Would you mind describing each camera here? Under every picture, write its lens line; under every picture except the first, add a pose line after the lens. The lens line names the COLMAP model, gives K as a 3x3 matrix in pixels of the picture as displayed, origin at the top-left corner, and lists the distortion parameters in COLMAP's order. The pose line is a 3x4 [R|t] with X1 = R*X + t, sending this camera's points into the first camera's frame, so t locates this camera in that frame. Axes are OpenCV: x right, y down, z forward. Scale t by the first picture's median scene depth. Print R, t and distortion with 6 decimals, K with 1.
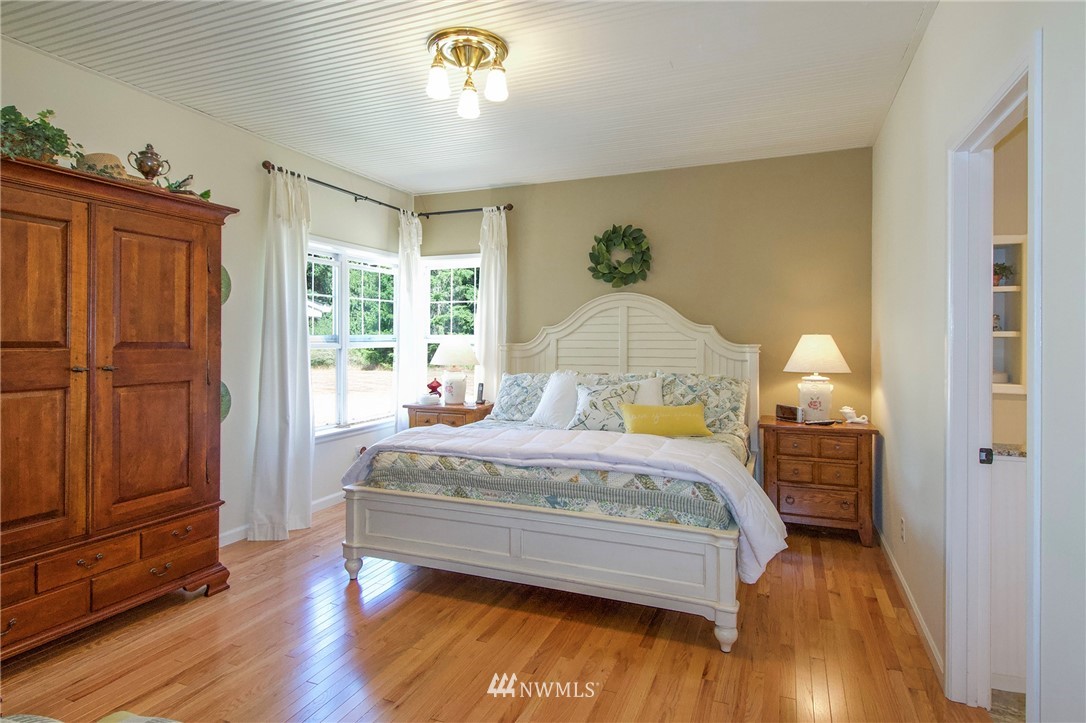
lens RADIAL K [[591.6, 0, 561.0], [0, 591.6, 351.1], [0, 0, 1]] dist [0.046292, -0.039460]
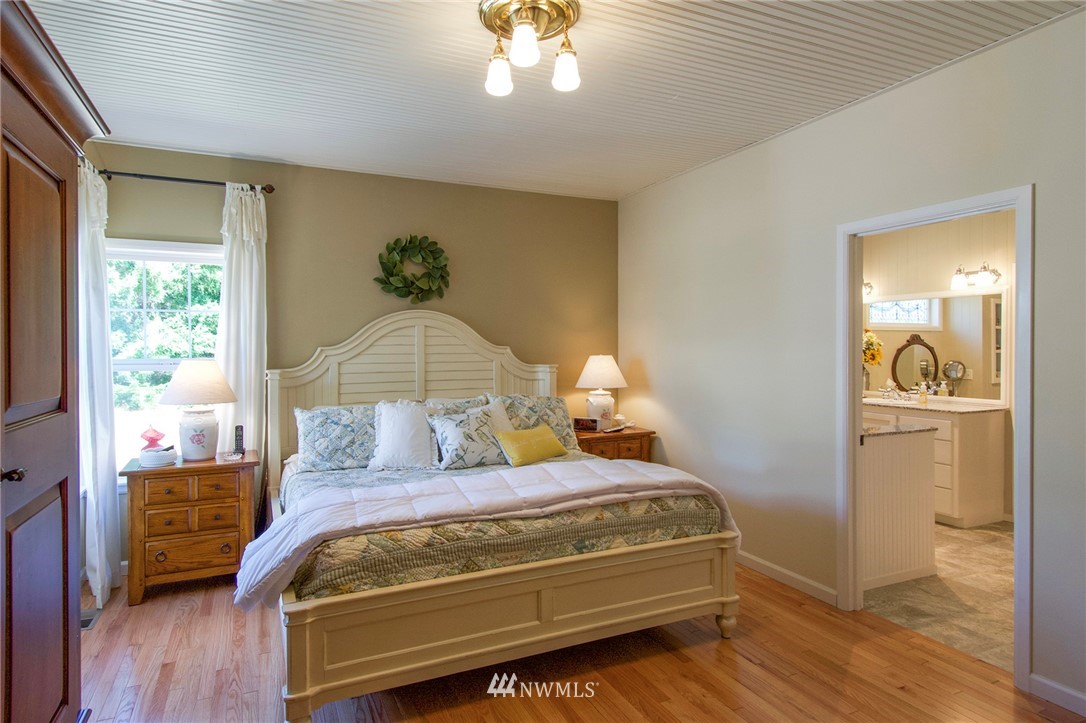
lens RADIAL K [[585.4, 0, 534.5], [0, 585.4, 364.0], [0, 0, 1]] dist [0.040069, -0.024564]
pose [[0.698573, -0.022906, 0.715172, -0.480247], [0.021034, 0.999713, 0.011474, -0.026318], [-0.715229, 0.007028, 0.698854, 0.286784]]
